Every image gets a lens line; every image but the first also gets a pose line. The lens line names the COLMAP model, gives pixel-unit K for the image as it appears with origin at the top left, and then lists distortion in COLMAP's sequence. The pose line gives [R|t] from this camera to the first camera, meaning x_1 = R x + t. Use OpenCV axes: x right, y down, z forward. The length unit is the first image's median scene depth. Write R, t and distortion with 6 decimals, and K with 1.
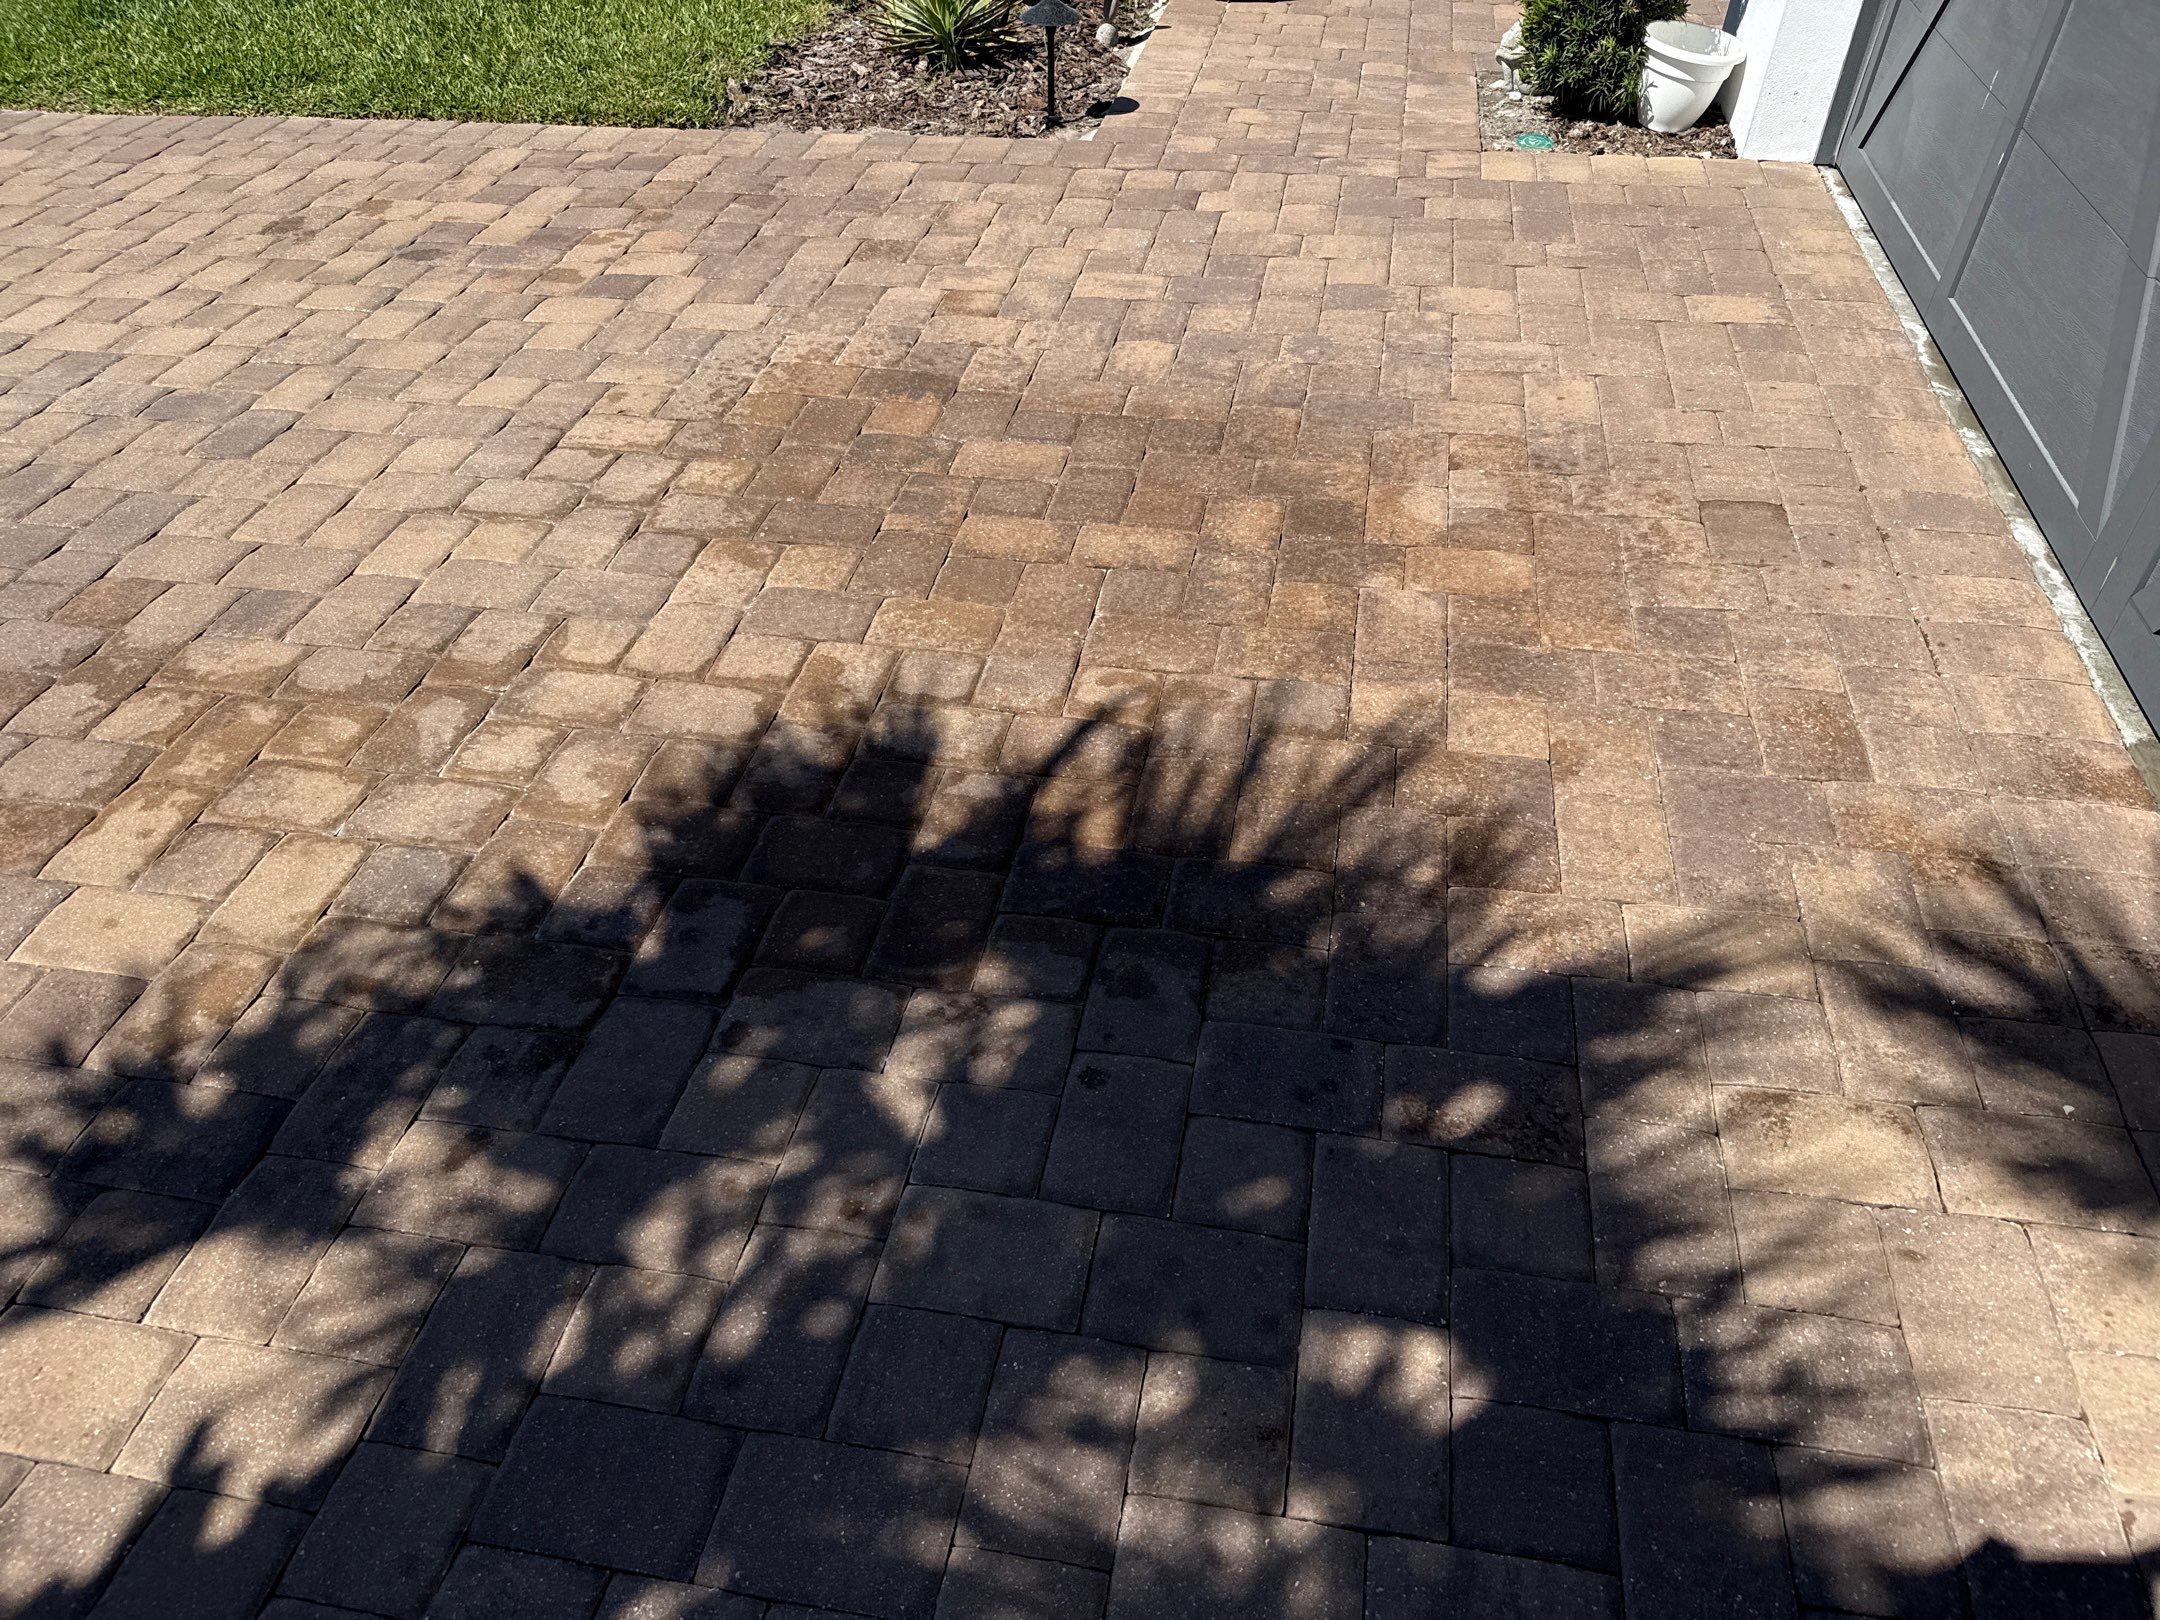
lens RADIAL K [[1497.5, 0, 1088.4], [0, 1497.5, 857.1], [0, 0, 1]] dist [0.021429, -0.025936]
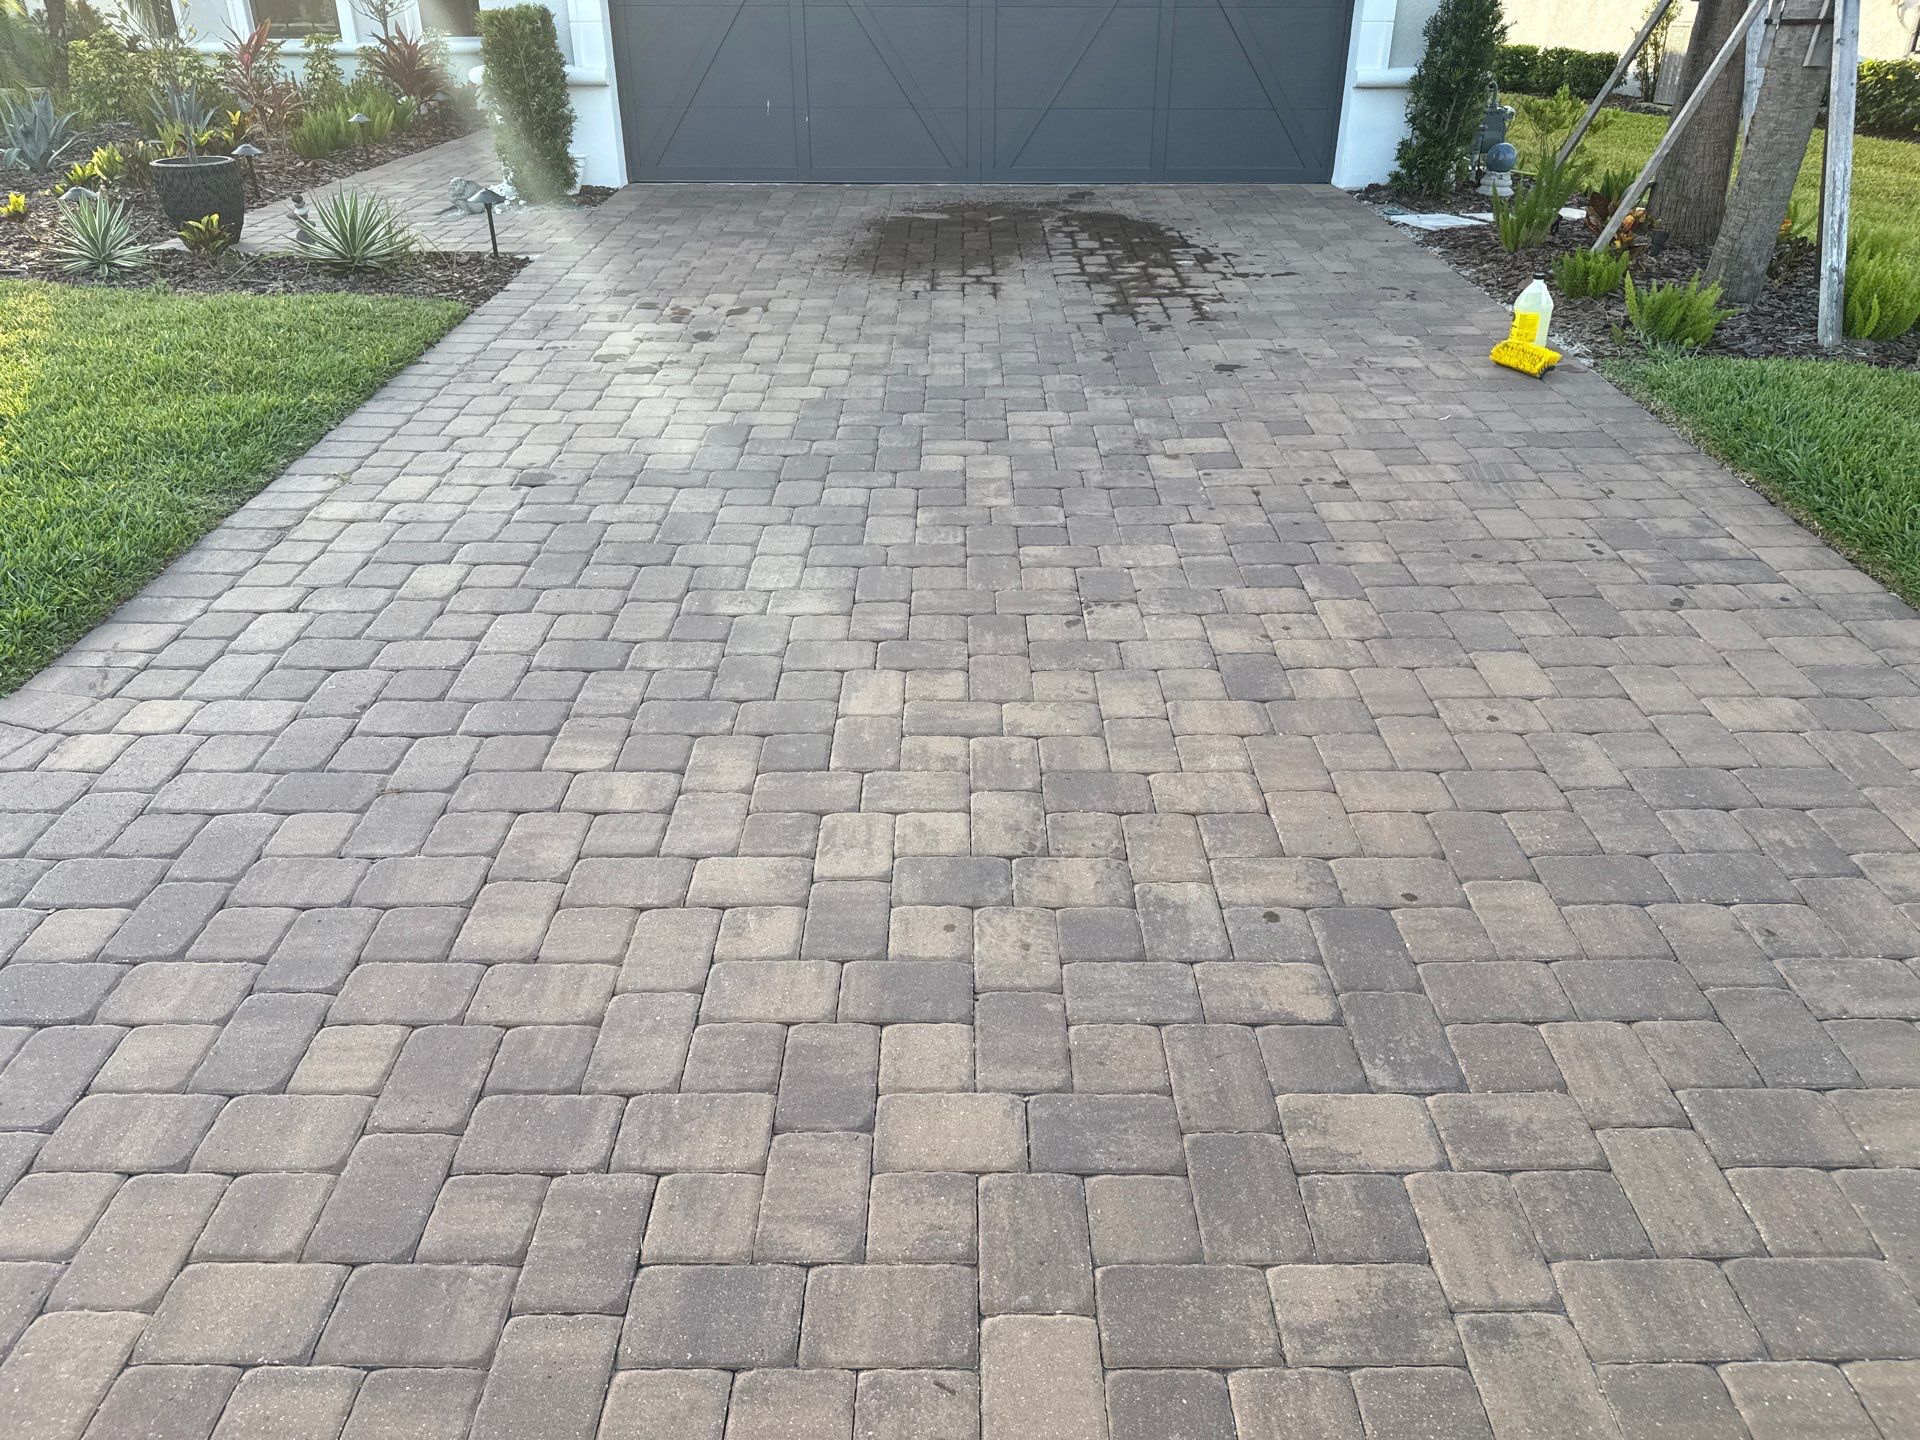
lens RADIAL K [[1333.3, 0, 965.6], [0, 1333.3, 729.9], [0, 0, 1]] dist [0.125535, -0.203213]
pose [[-0.182285, -0.488702, 0.853195, -2.551951], [0.658557, 0.583663, 0.475017, -0.860250], [-0.730120, 0.648466, 0.215445, 0.981153]]
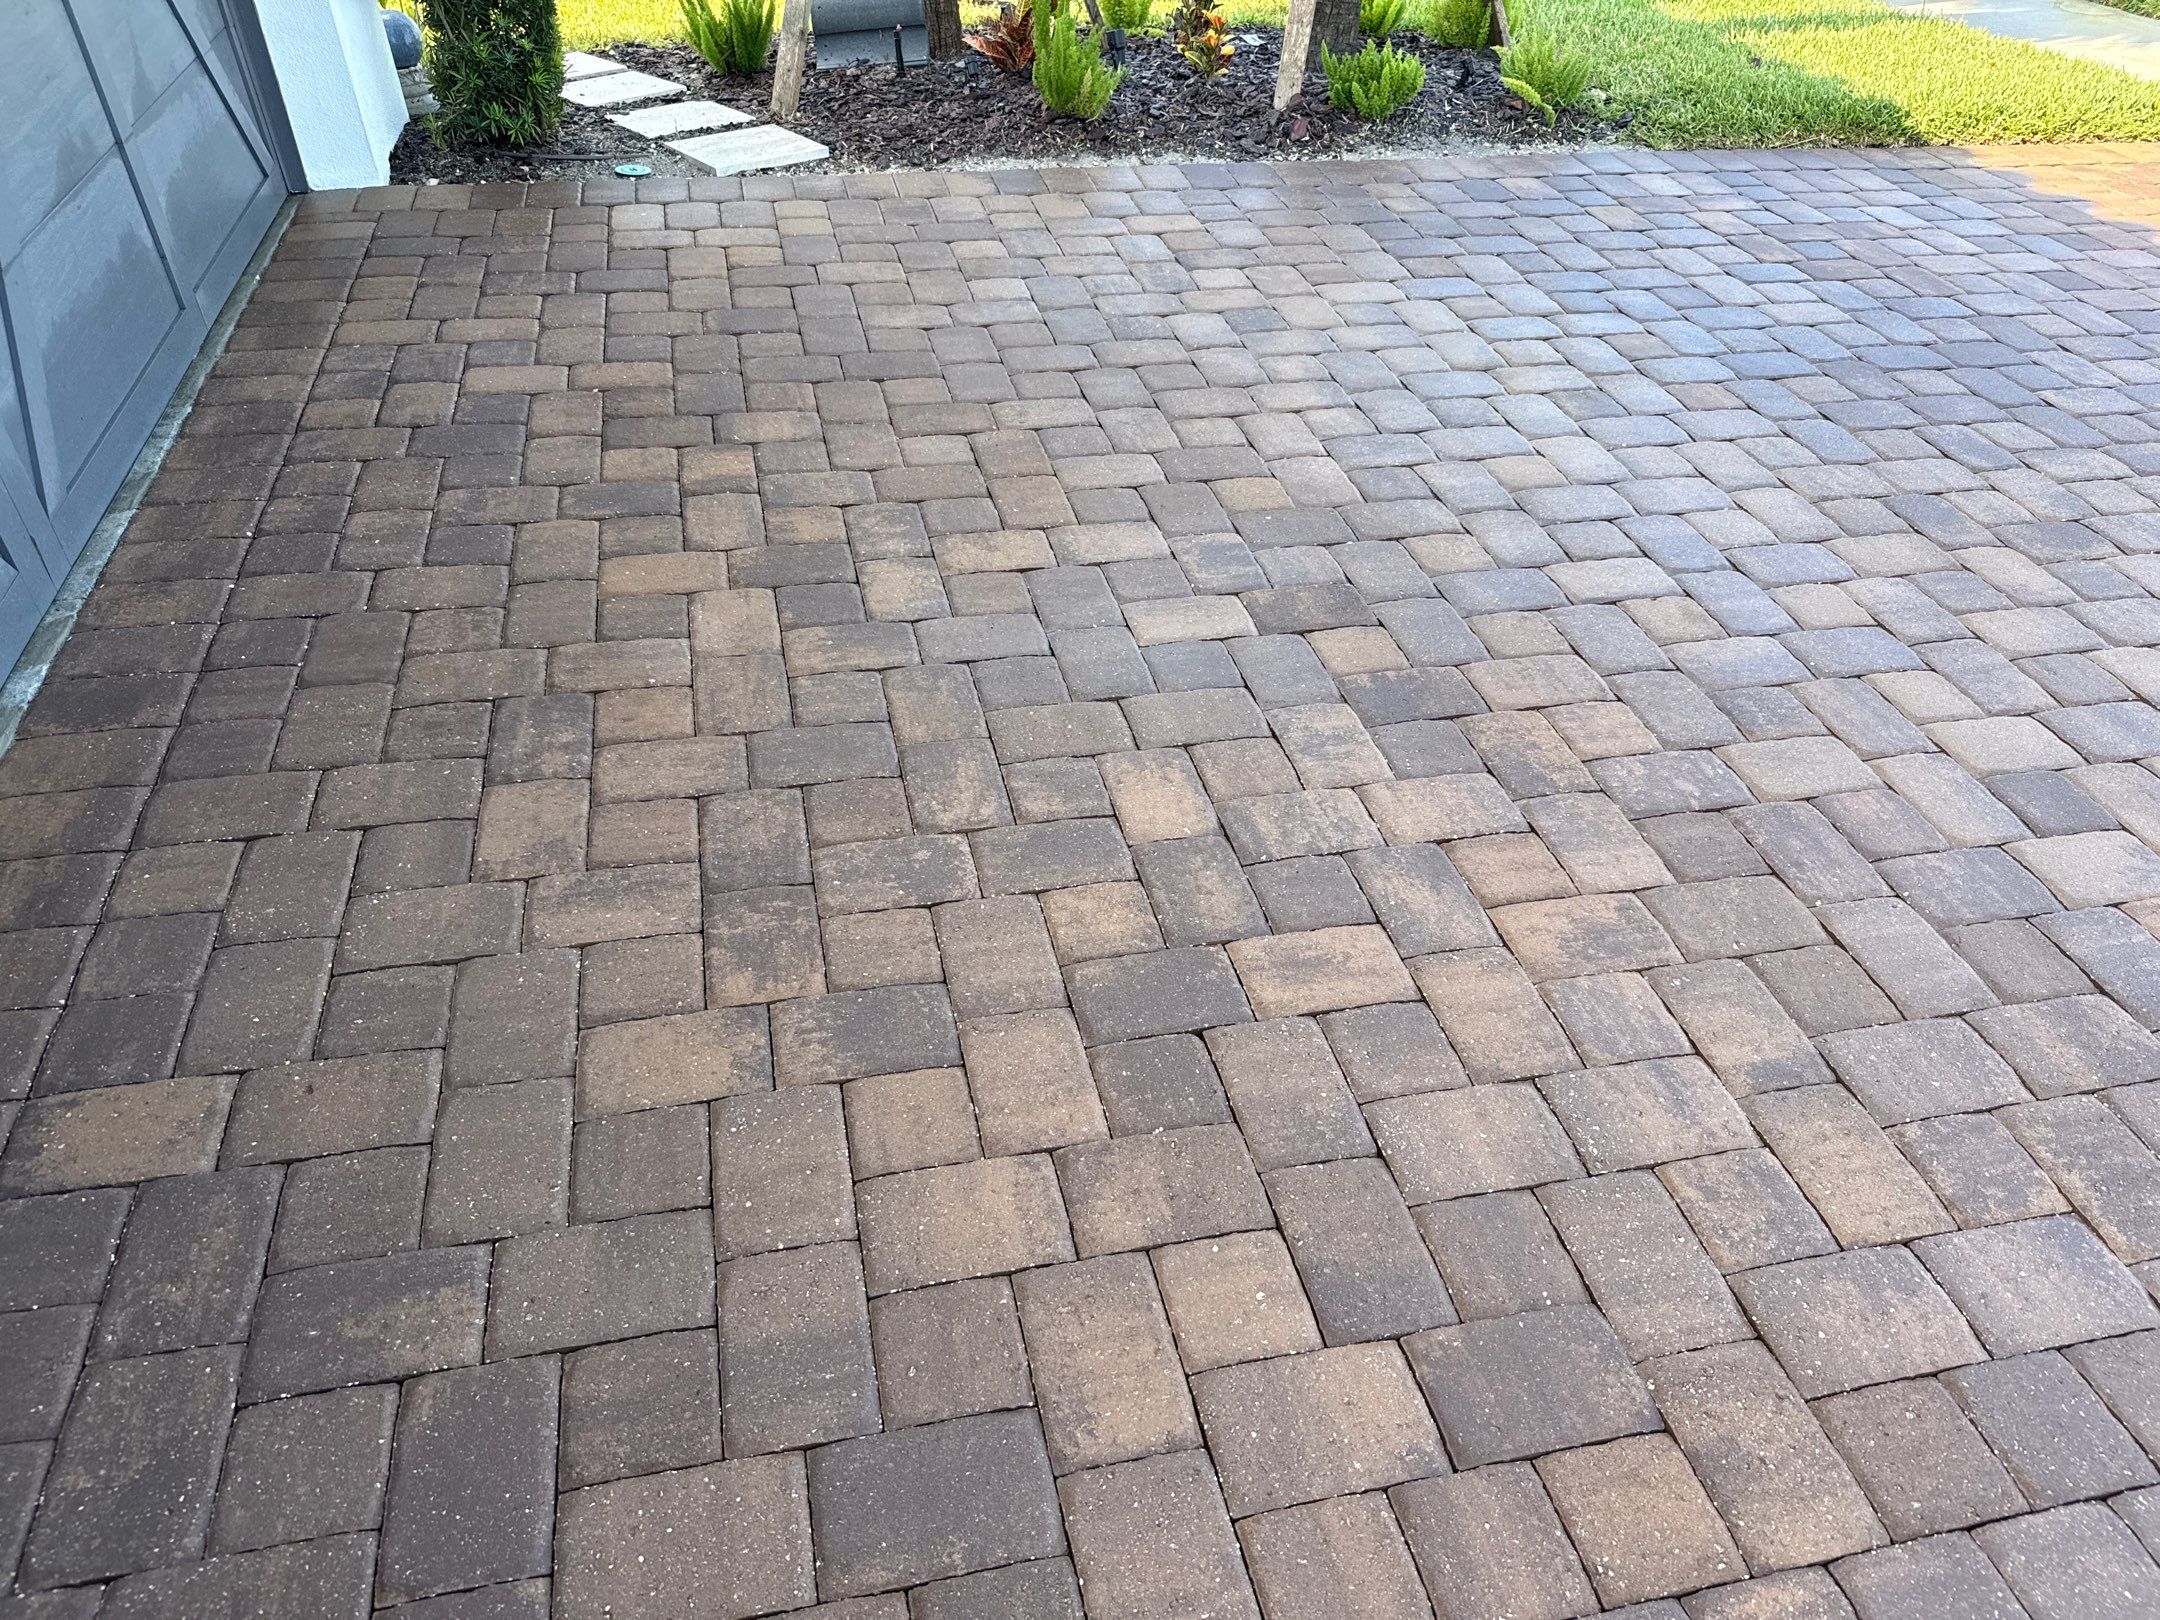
lens RADIAL K [[1533.7, 0, 1093.5], [0, 1533.7, 807.8], [0, 0, 1]] dist [0.028165, -0.041429]
pose [[-0.917543, 0.234821, -0.320894, 0.316909], [-0.277397, 0.200195, 0.939666, -1.080148], [0.284895, 0.951200, -0.118549, 1.199634]]
